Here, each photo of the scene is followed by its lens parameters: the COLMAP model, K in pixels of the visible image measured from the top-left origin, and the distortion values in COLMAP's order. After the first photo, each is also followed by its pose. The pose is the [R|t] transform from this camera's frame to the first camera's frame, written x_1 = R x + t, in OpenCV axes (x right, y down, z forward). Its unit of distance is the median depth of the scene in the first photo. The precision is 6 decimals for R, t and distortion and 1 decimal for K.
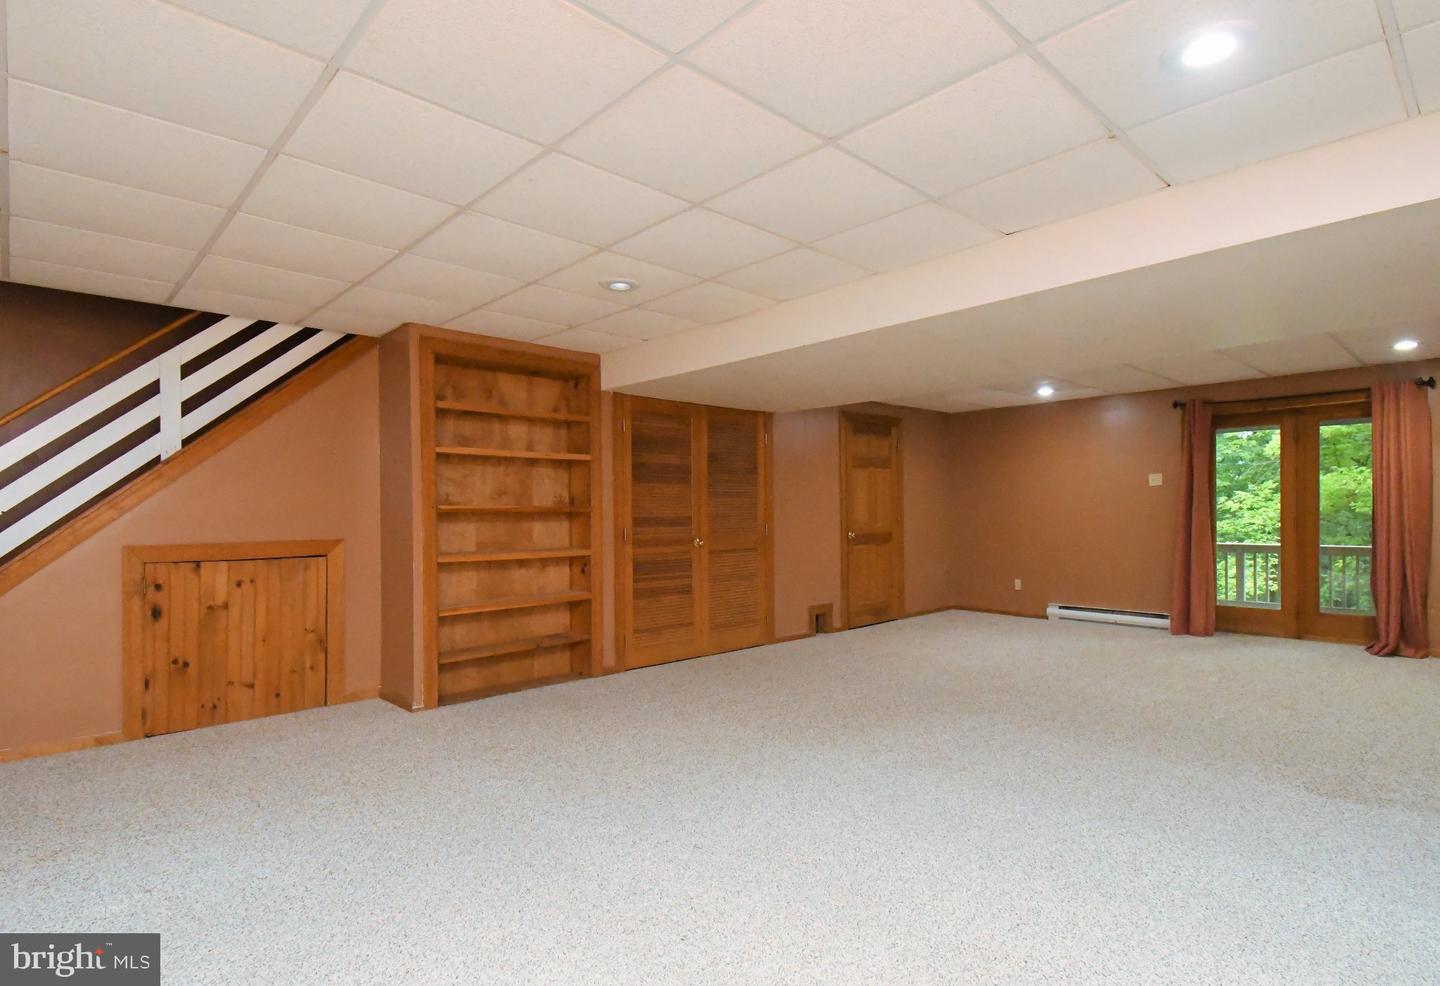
lens RADIAL K [[742.8, 0, 719.8], [0, 742.8, 505.6], [0, 0, 1]] dist [0.026665, 0.000097]
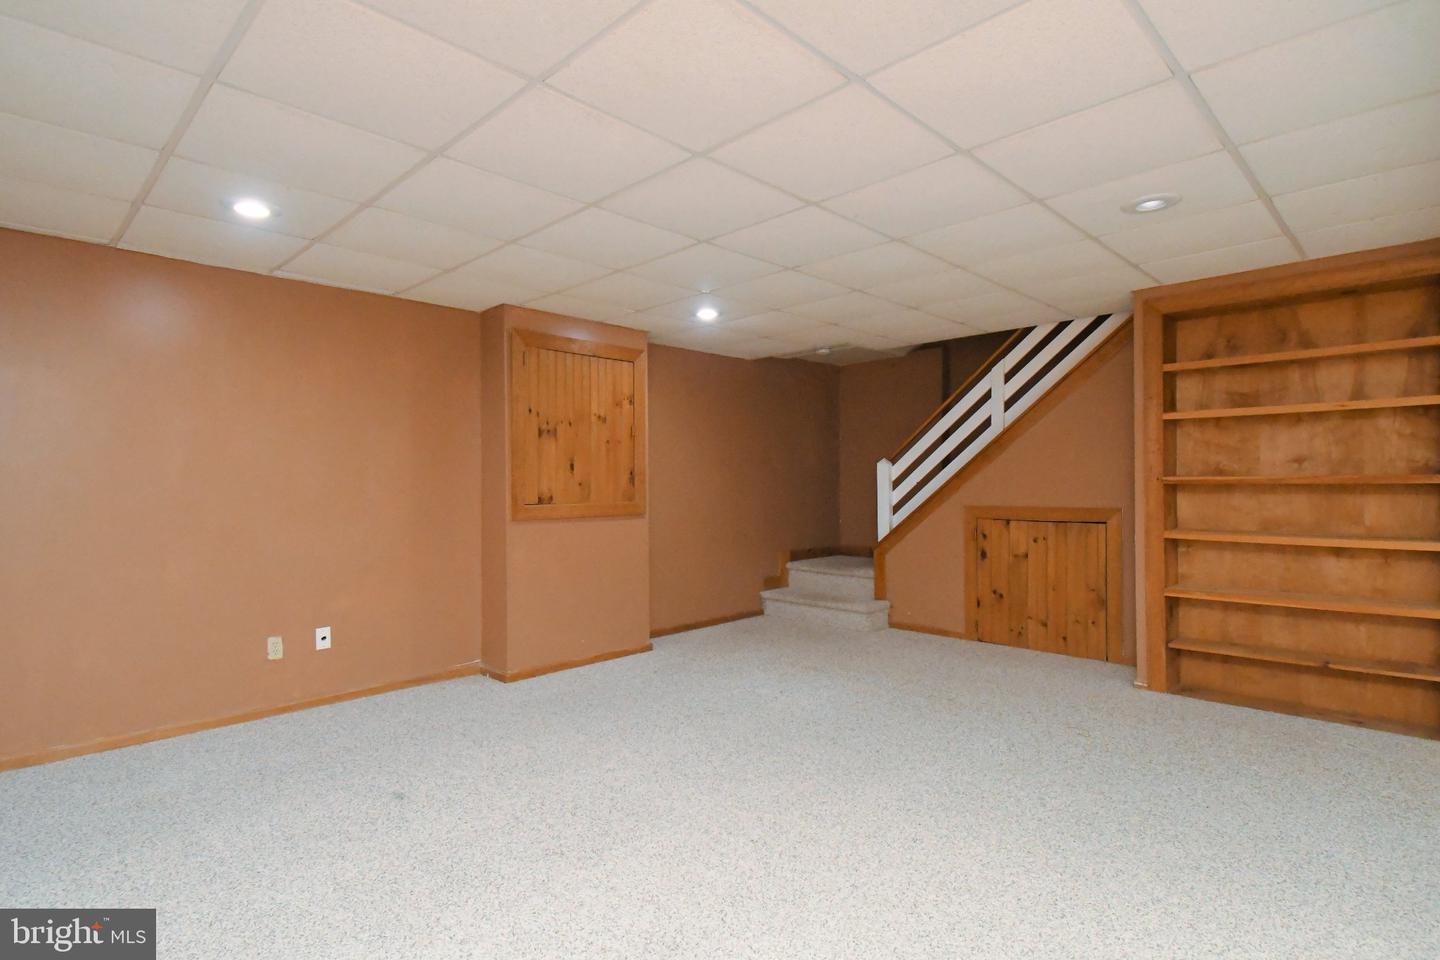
lens RADIAL K [[718.9, 0, 721.2], [0, 718.9, 474.2], [0, 0, 1]] dist [0.004398, -0.000029]
pose [[0.023748, -0.005309, -0.999704, 0.631087], [0.012656, 0.999907, -0.005009, -0.006920], [0.999638, -0.012533, 0.023813, 0.524792]]
